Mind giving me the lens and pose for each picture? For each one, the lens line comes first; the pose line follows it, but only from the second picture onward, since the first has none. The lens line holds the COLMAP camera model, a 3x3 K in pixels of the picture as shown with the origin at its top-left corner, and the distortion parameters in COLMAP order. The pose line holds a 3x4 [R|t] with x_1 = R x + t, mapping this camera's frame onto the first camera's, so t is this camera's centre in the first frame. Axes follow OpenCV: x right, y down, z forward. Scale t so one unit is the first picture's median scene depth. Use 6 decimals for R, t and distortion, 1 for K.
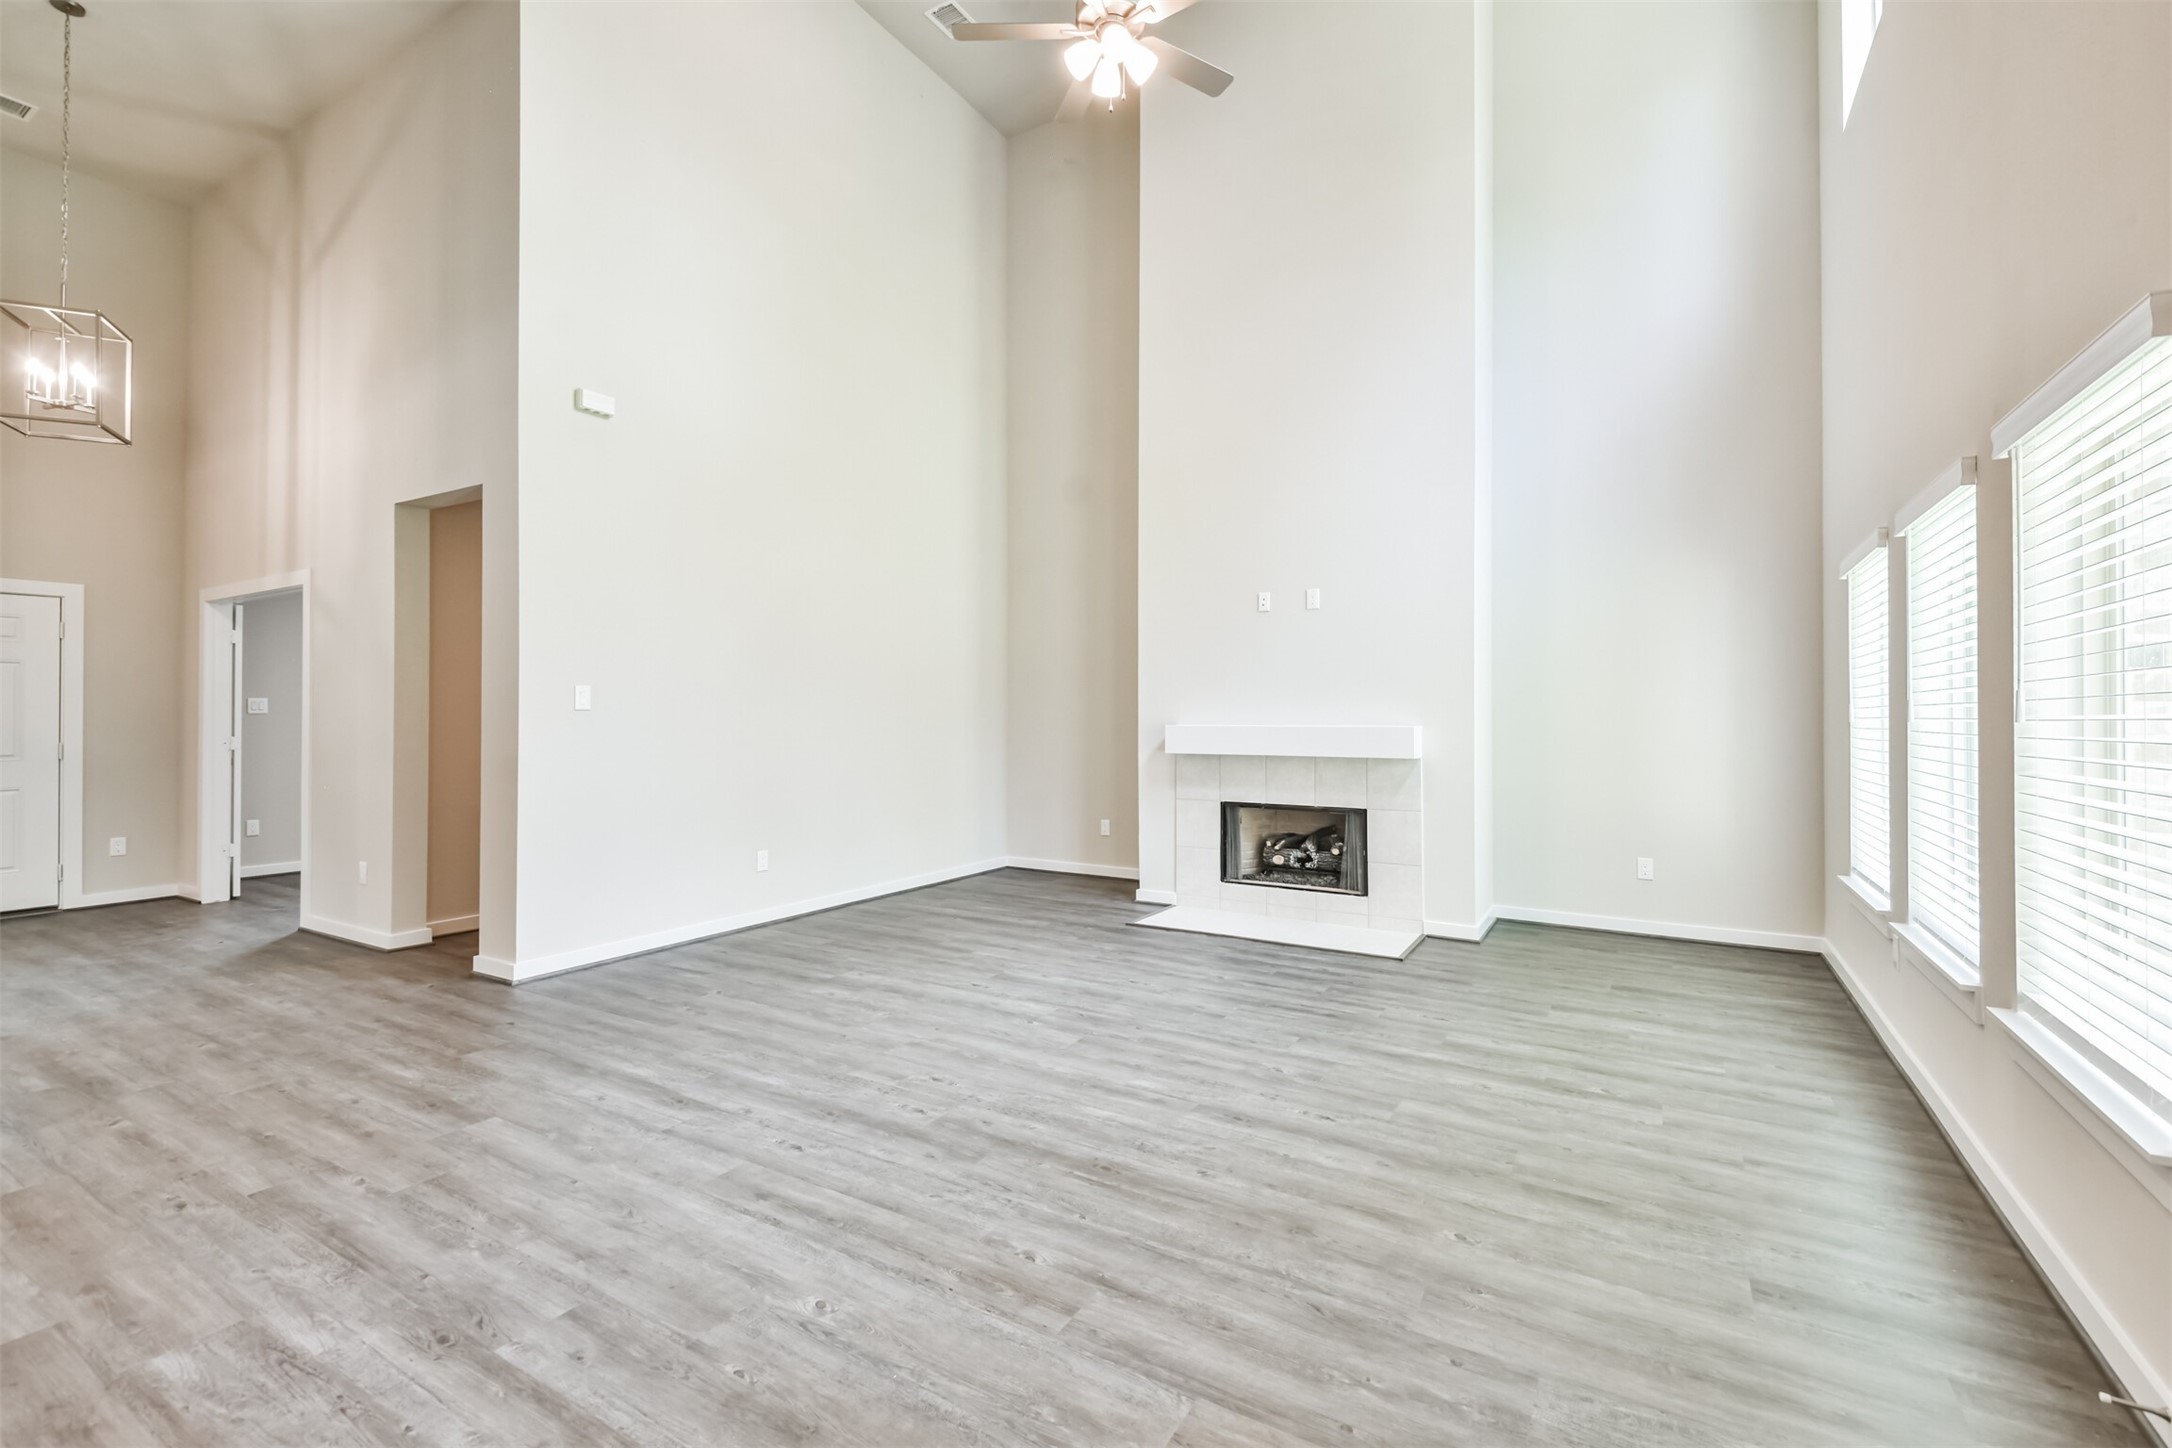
lens RADIAL K [[947.6, 0, 1100.2], [0, 947.6, 715.1], [0, 0, 1]] dist [0.028113, -0.017574]
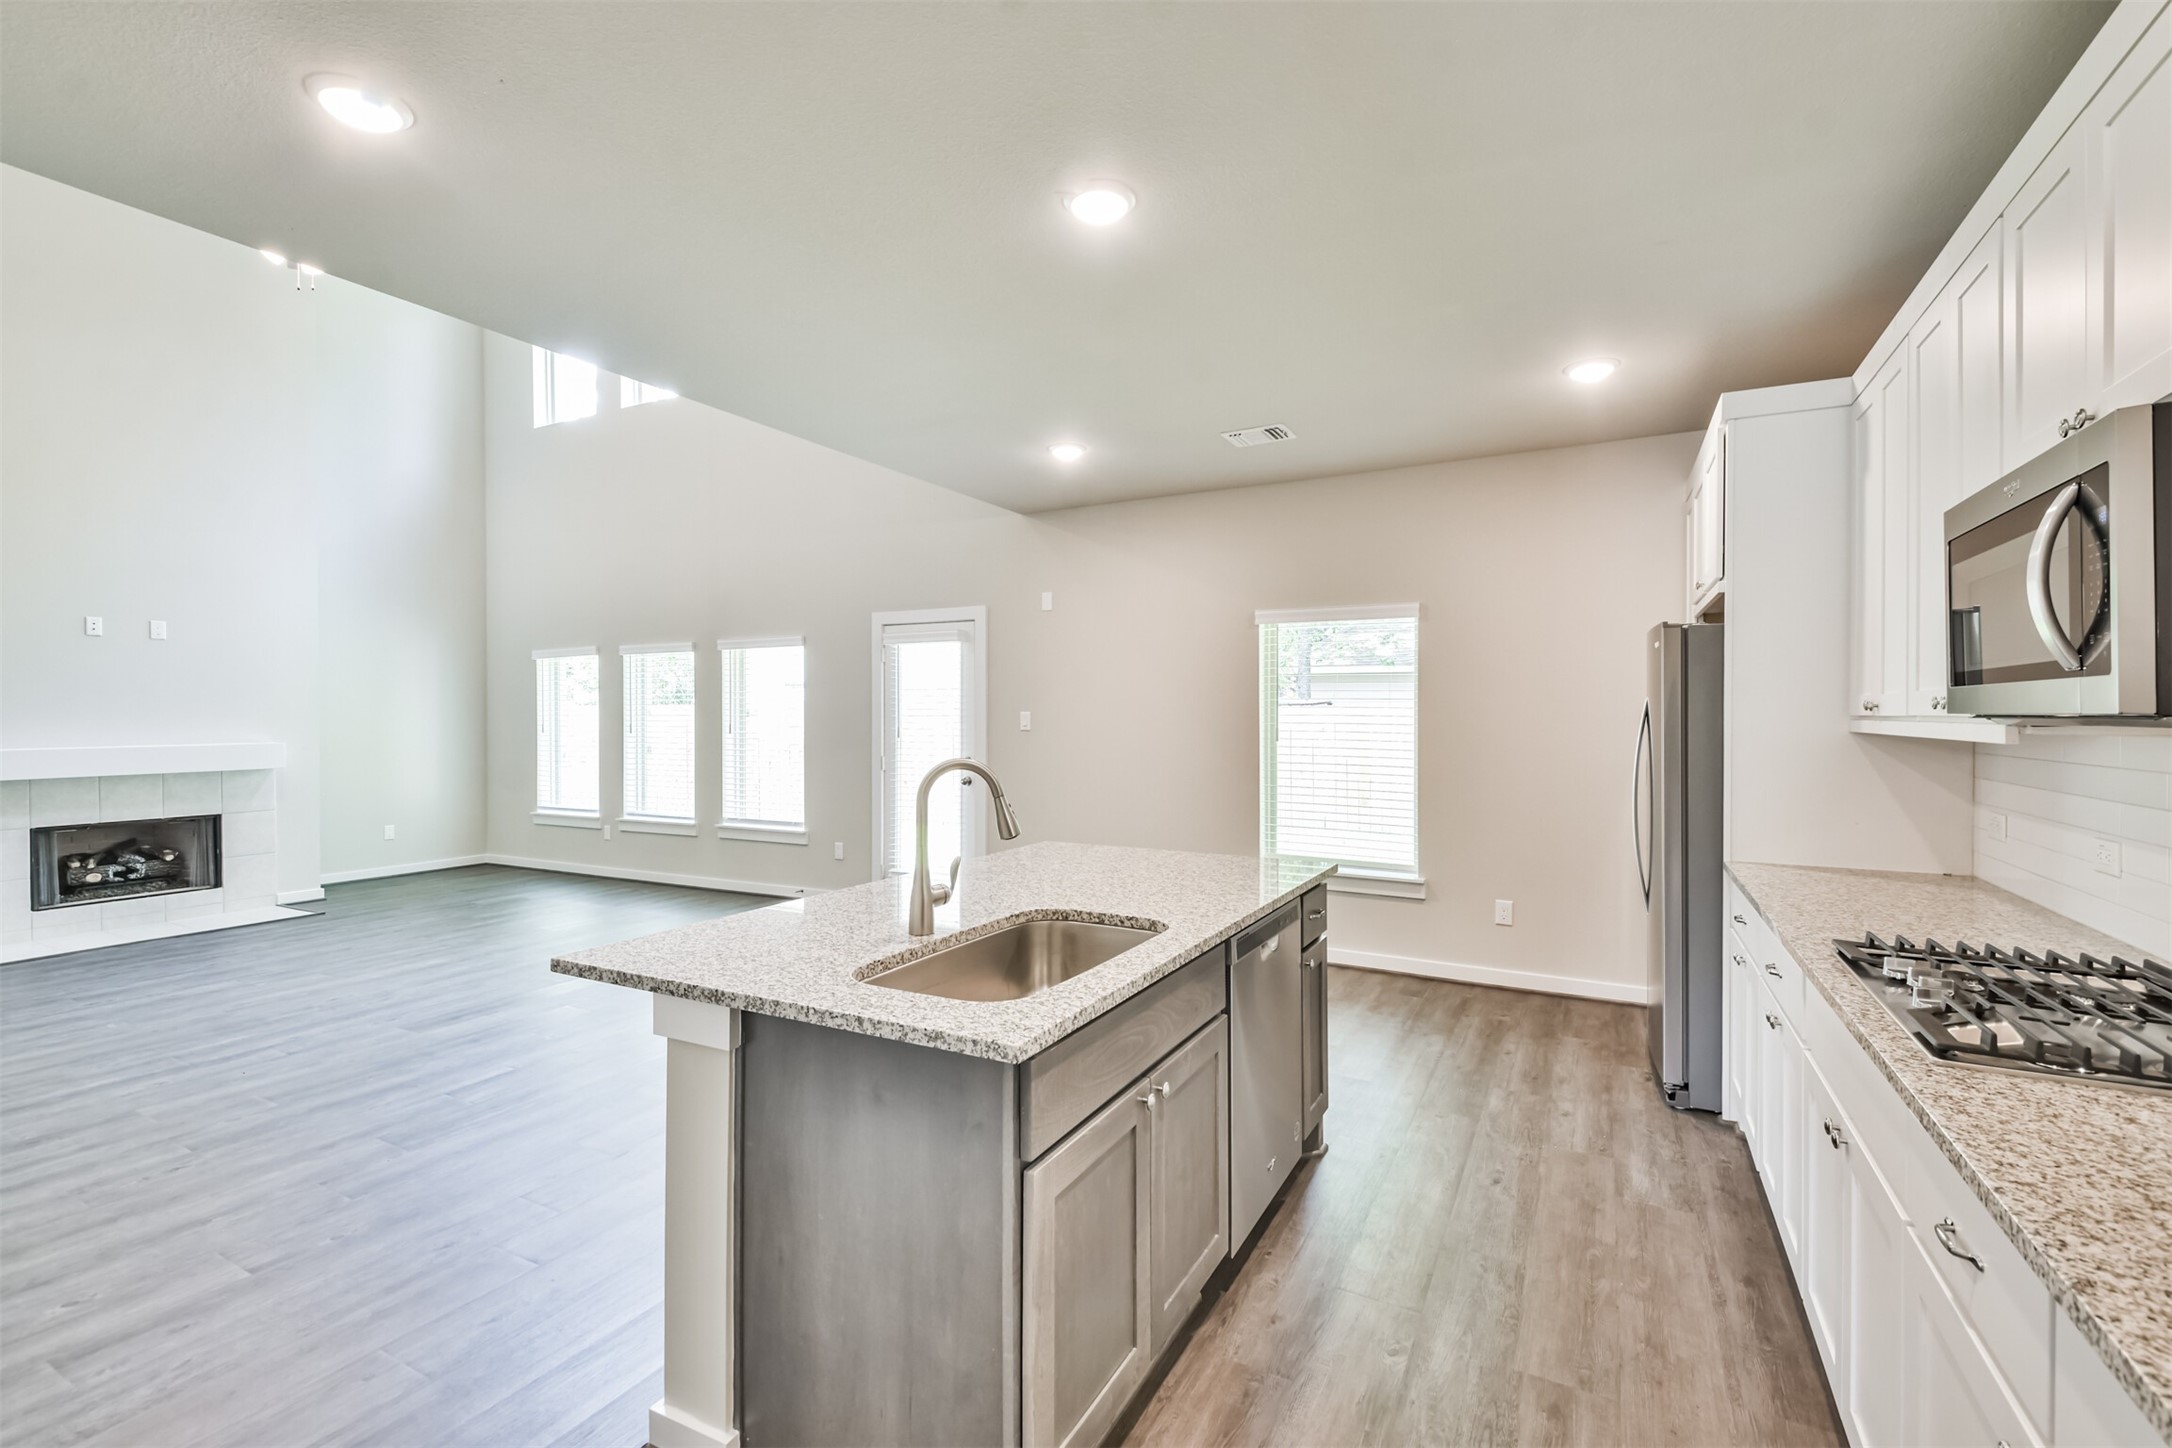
lens RADIAL K [[947.6, 0, 1100.2], [0, 947.6, 715.1], [0, 0, 1]] dist [0.028113, -0.017574]
pose [[-0.035294, -0.005334, 0.999363, -1.542796], [0.006076, 0.999966, 0.005552, -0.038739], [-0.999359, 0.006269, -0.035260, -0.085896]]
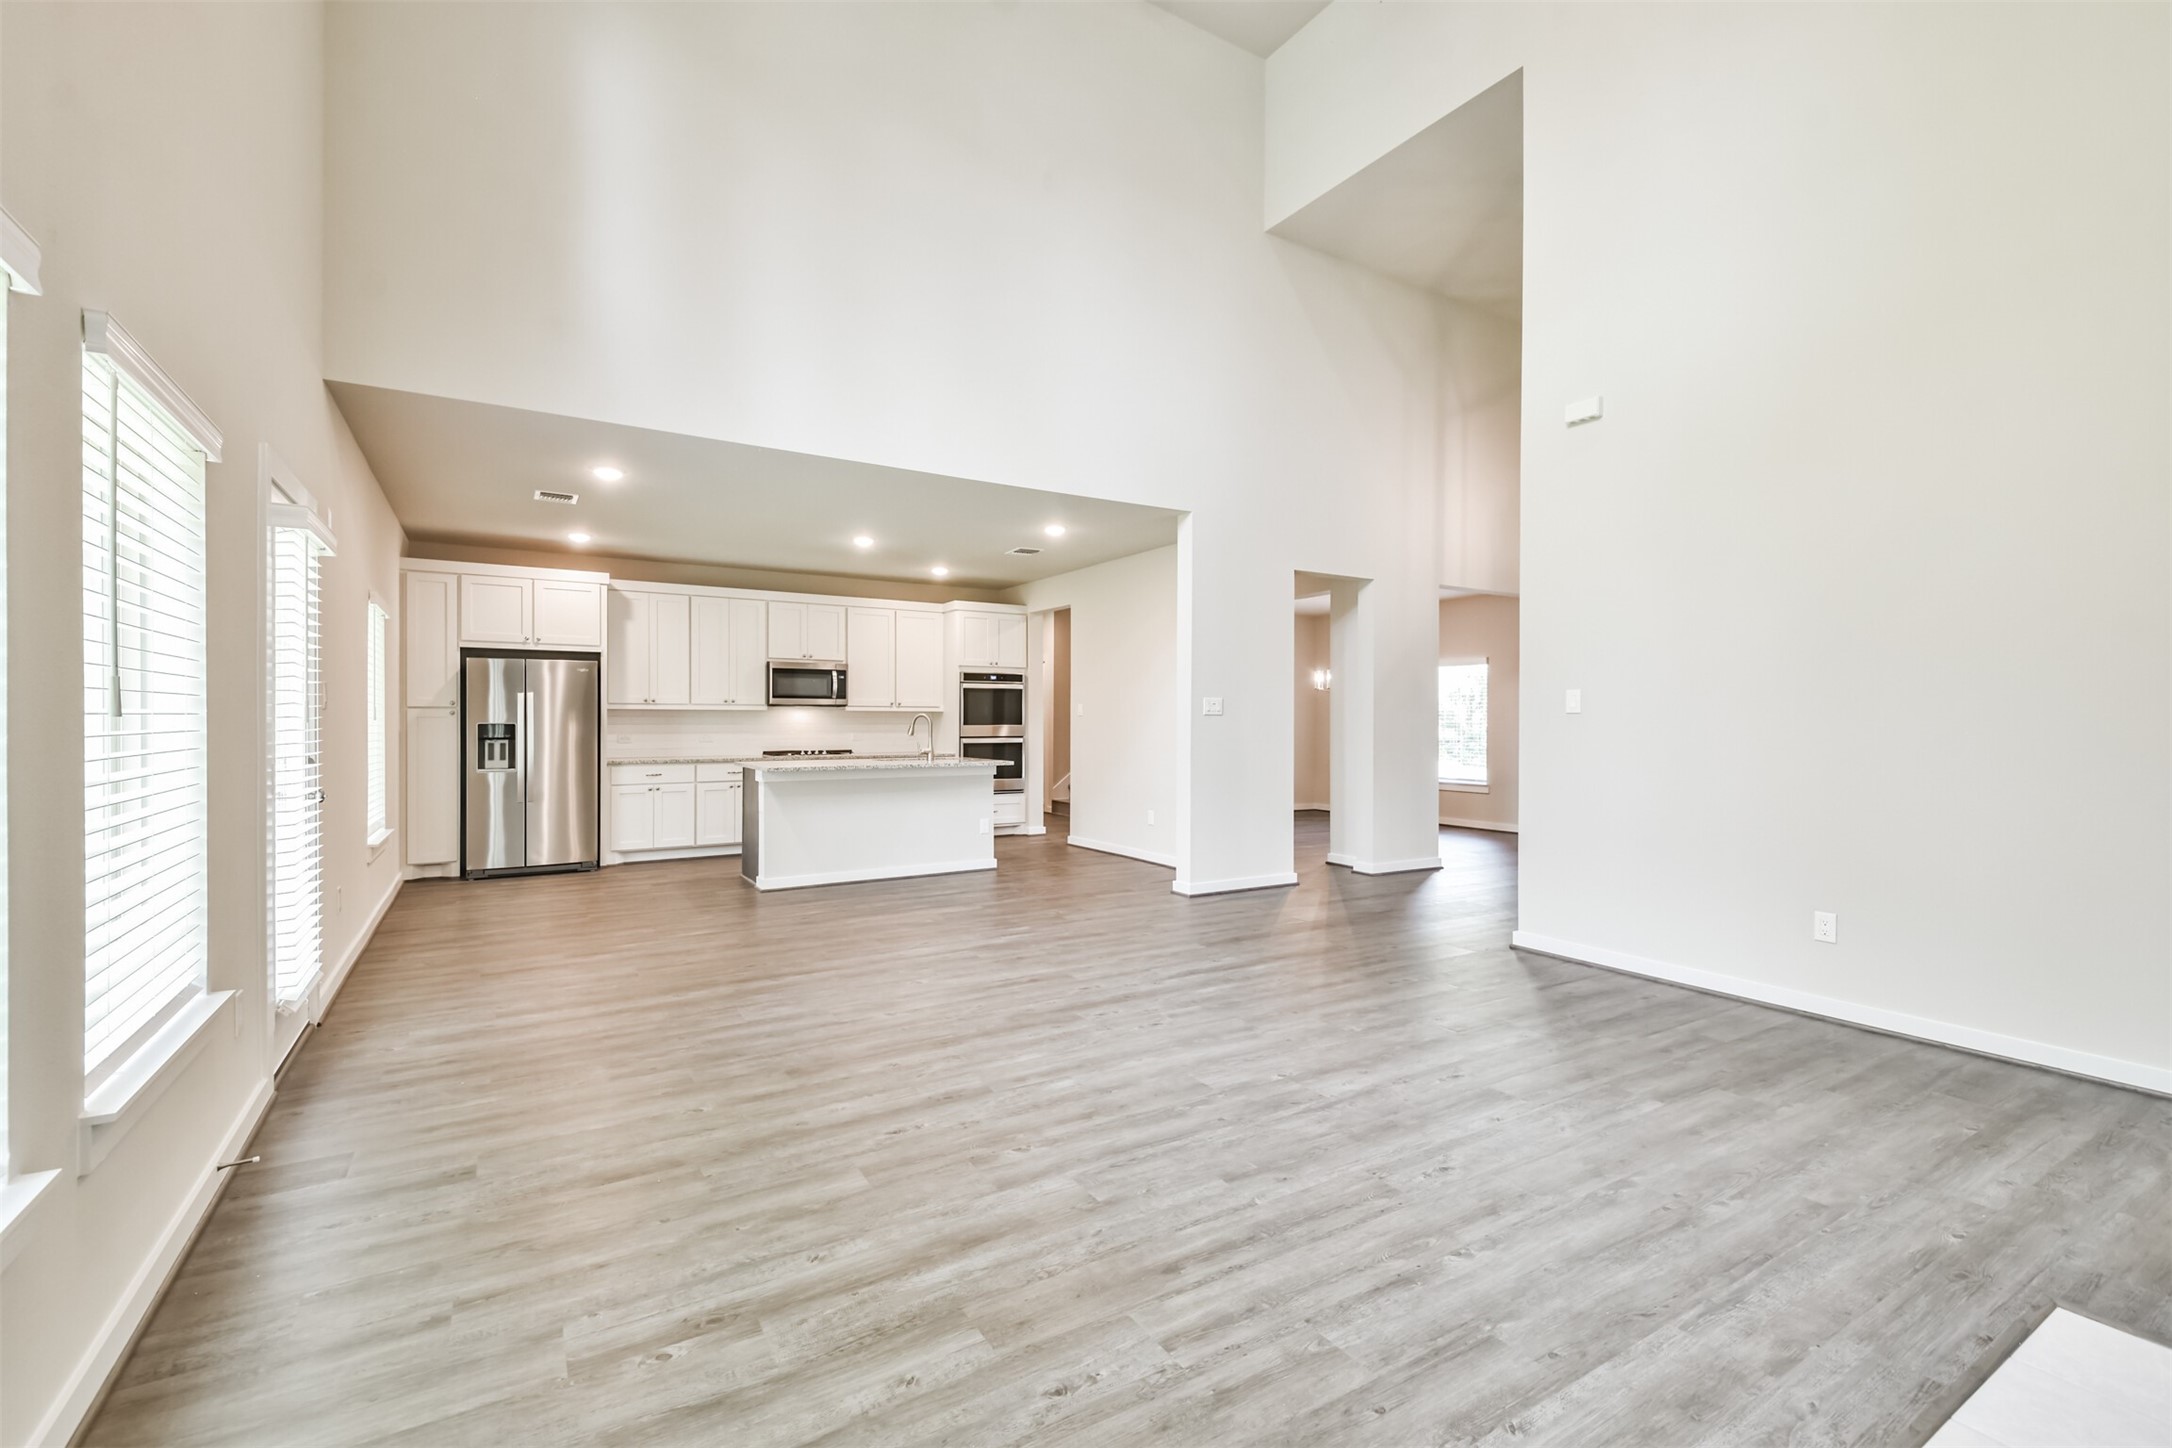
lens RADIAL K [[961.1, 0, 1086.0], [0, 961.1, 724.0], [0, 0, 1]] dist [0.030701, -0.016402]
pose [[-0.477278, 0.005042, -0.878738, 0.863381], [-0.006212, 0.999939, 0.009112, 0.000694], [0.878730, 0.009808, -0.477218, 1.405596]]
